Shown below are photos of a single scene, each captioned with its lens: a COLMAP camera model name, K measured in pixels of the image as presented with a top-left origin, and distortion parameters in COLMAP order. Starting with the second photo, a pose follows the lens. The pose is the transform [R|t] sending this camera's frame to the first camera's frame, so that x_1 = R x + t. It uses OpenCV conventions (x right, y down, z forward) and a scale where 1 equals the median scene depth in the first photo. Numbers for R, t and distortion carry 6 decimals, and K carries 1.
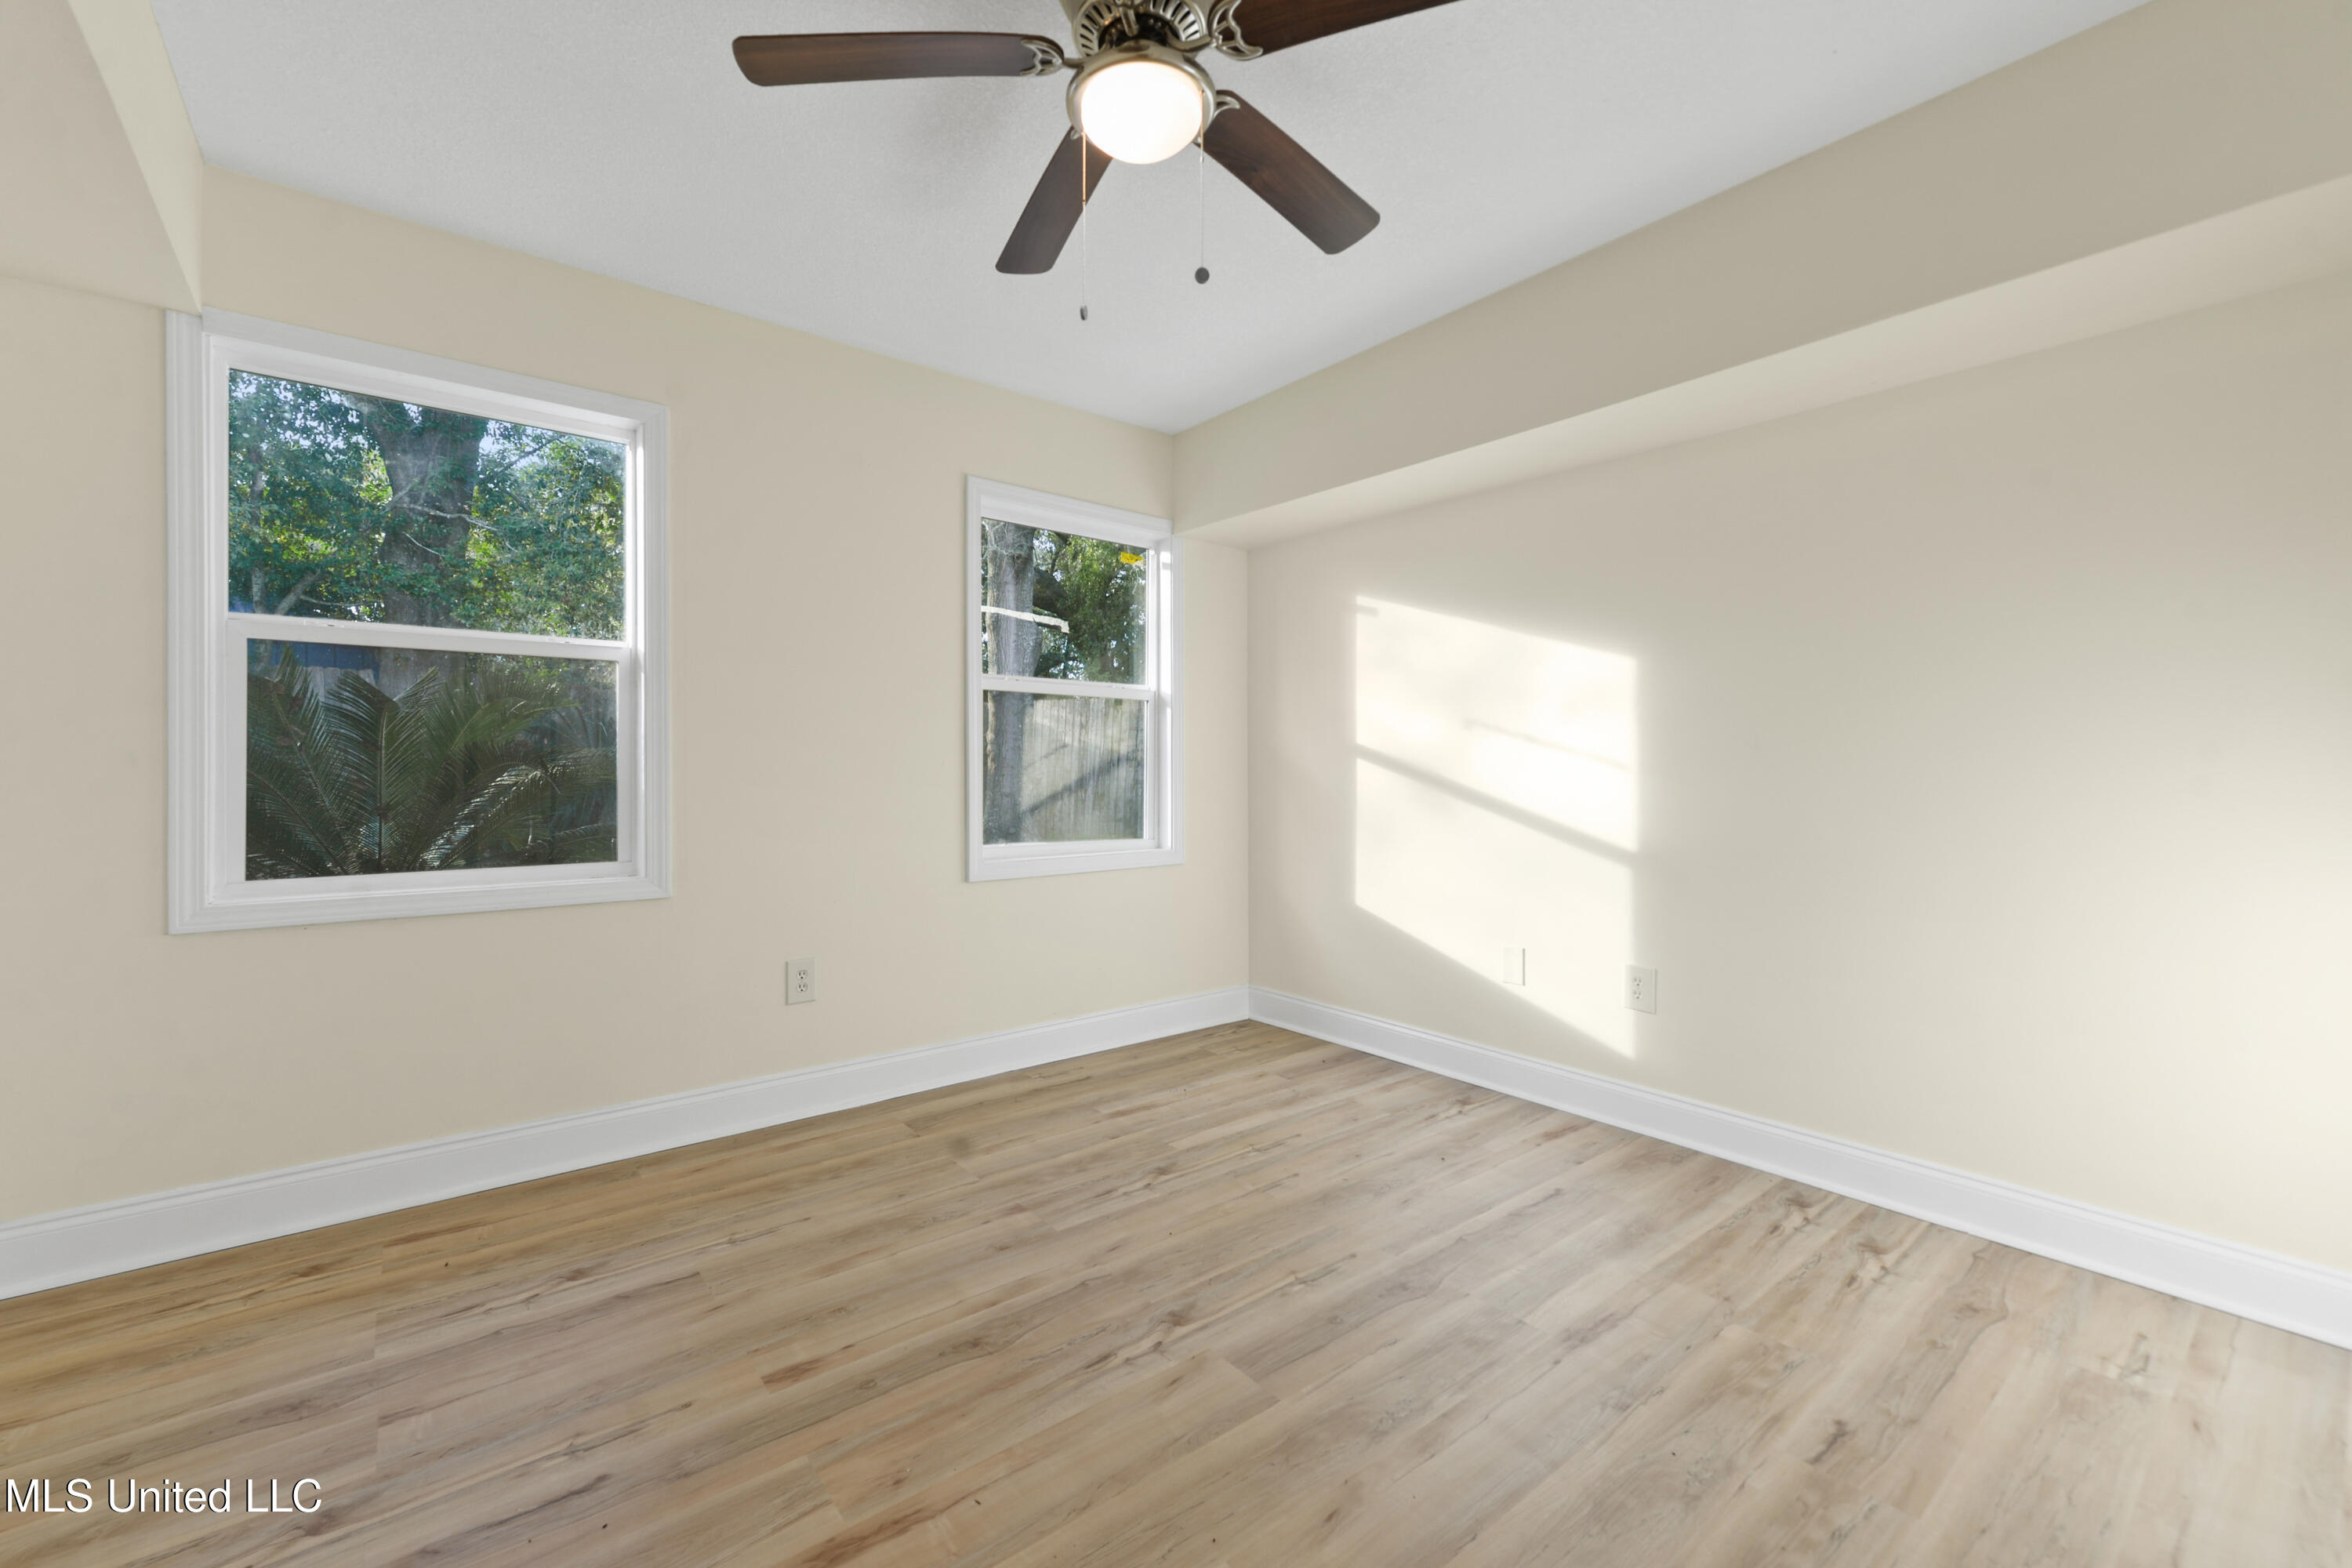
lens RADIAL K [[957.5, 0, 1173.5], [0, 957.5, 773.3], [0, 0, 1]] dist [0.004561, -0.001579]
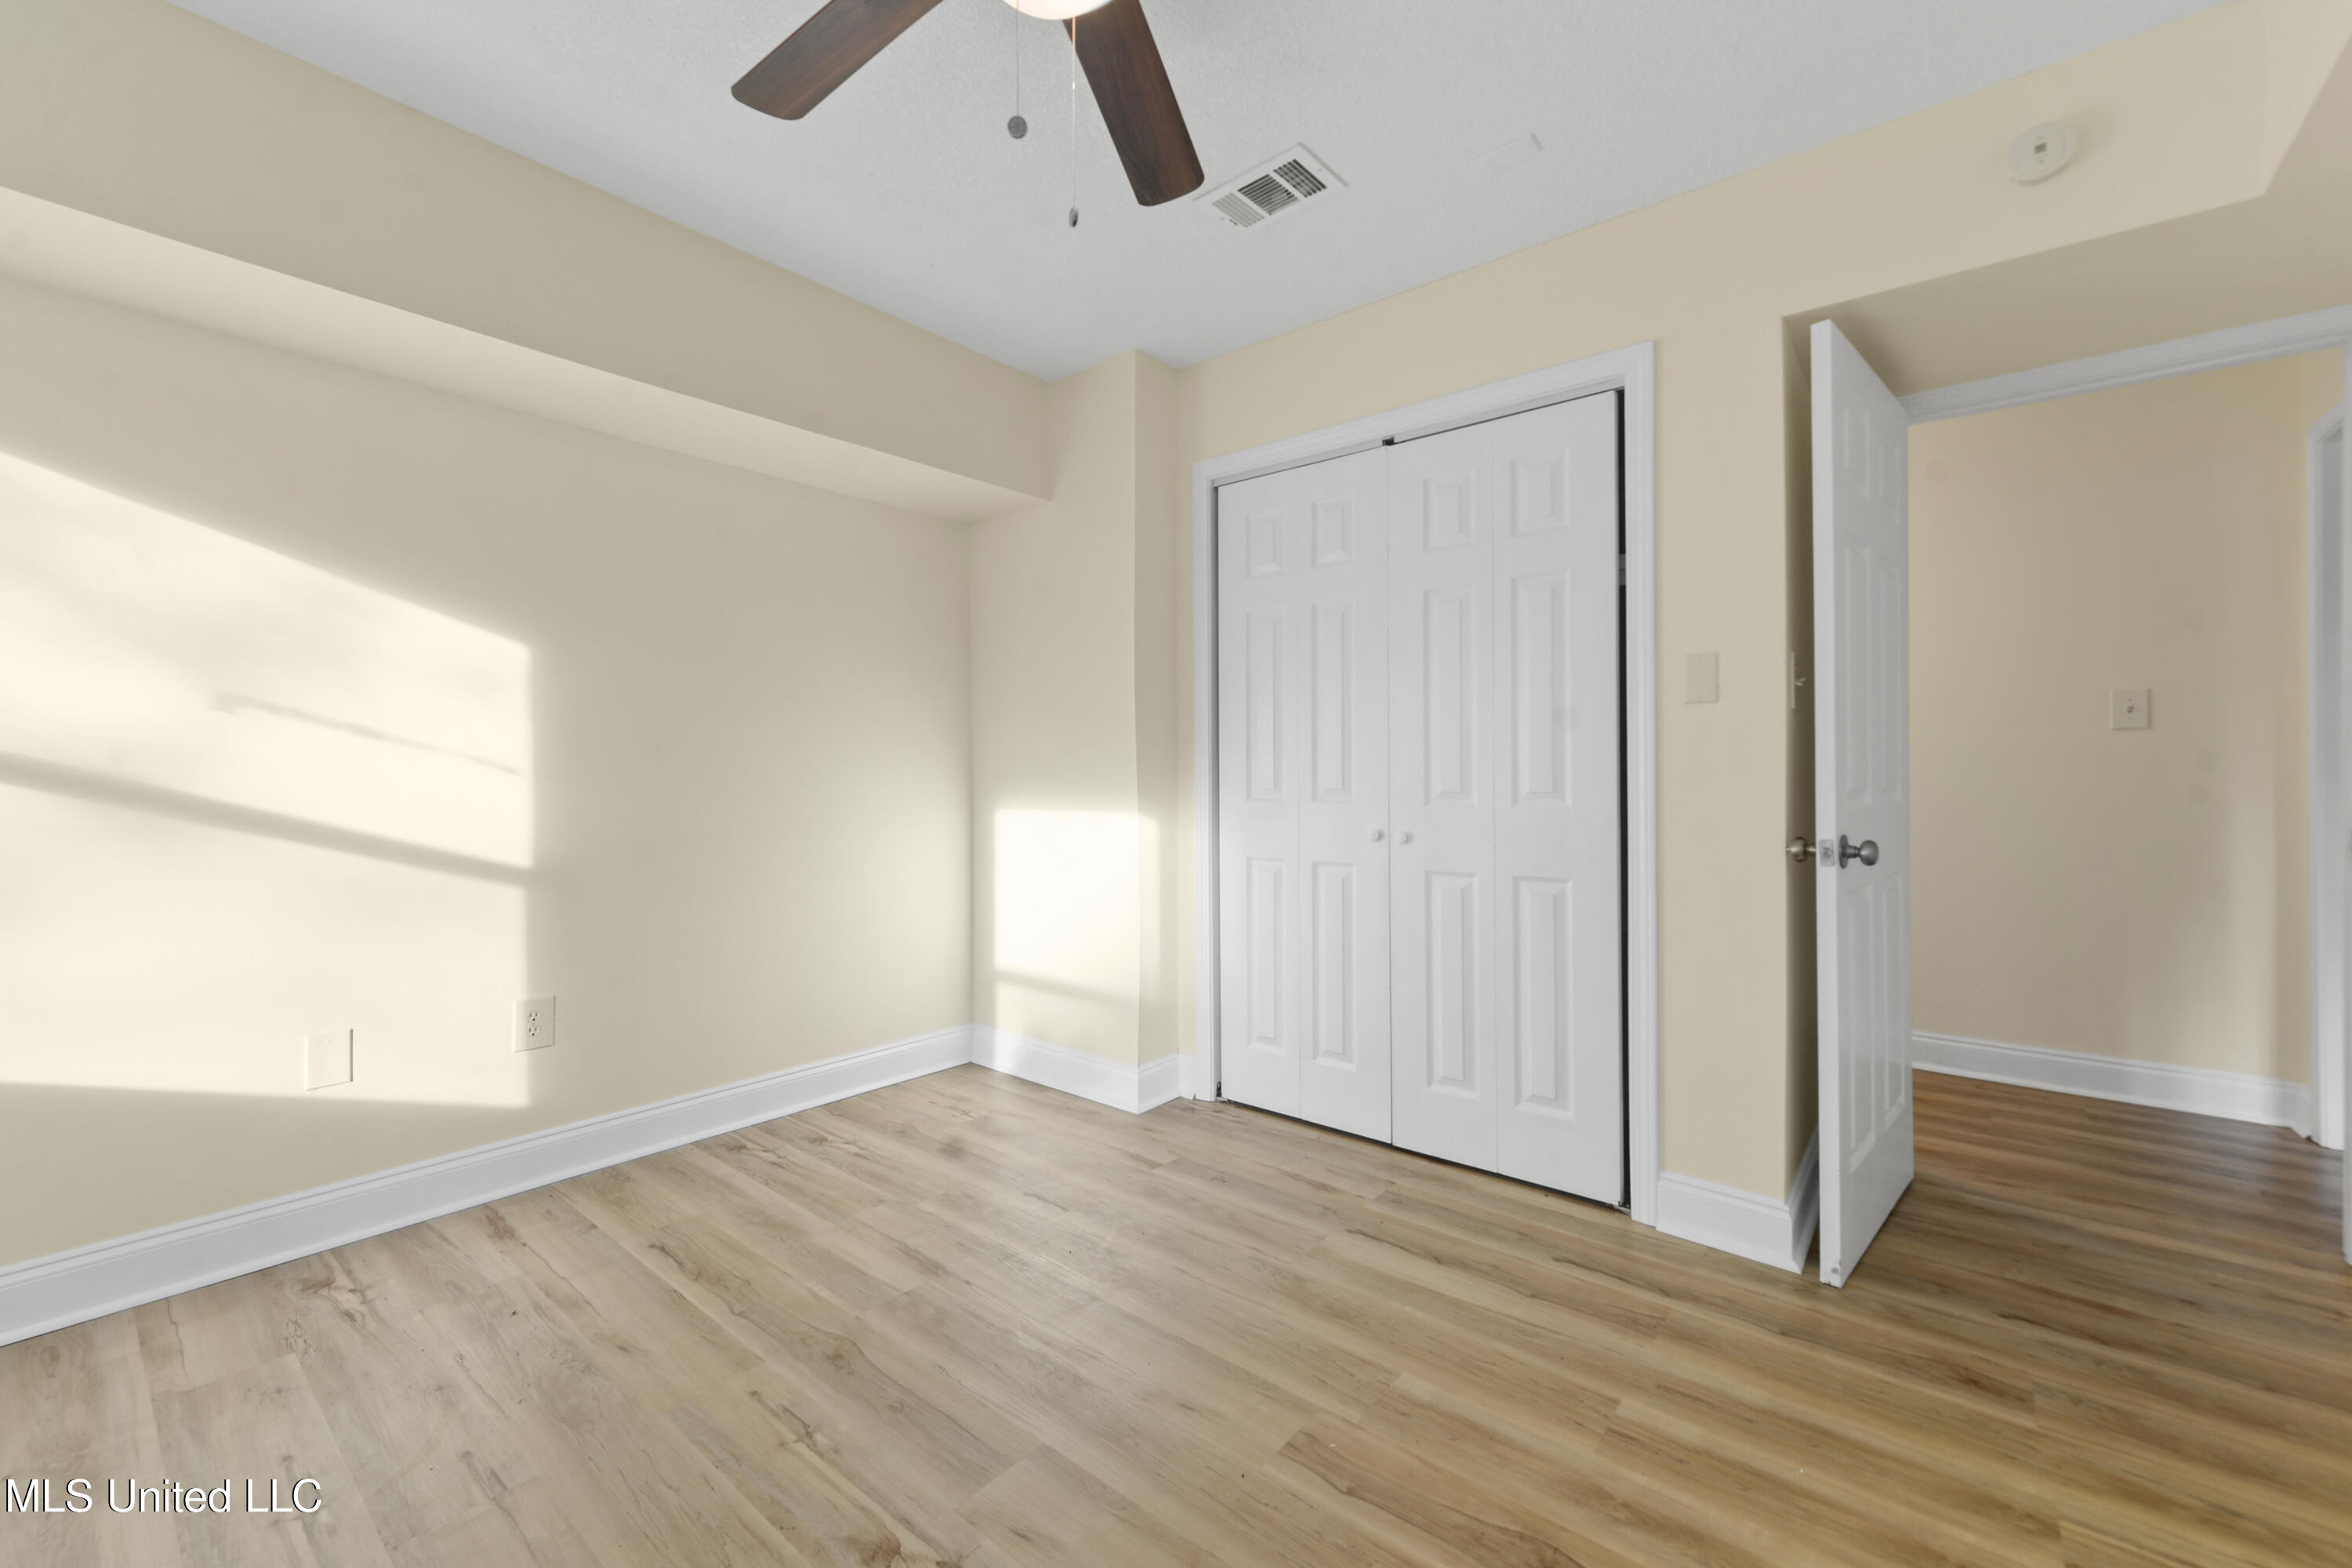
lens RADIAL K [[957.5, 0, 1121.9], [0, 957.5, 773.9], [0, 0, 1]] dist [0.004561, -0.001579]
pose [[-0.187674, -0.002262, 0.982229, -0.520673], [0.003224, 0.999991, 0.002918, -0.005753], [-0.982226, 0.003714, -0.187665, 0.689078]]
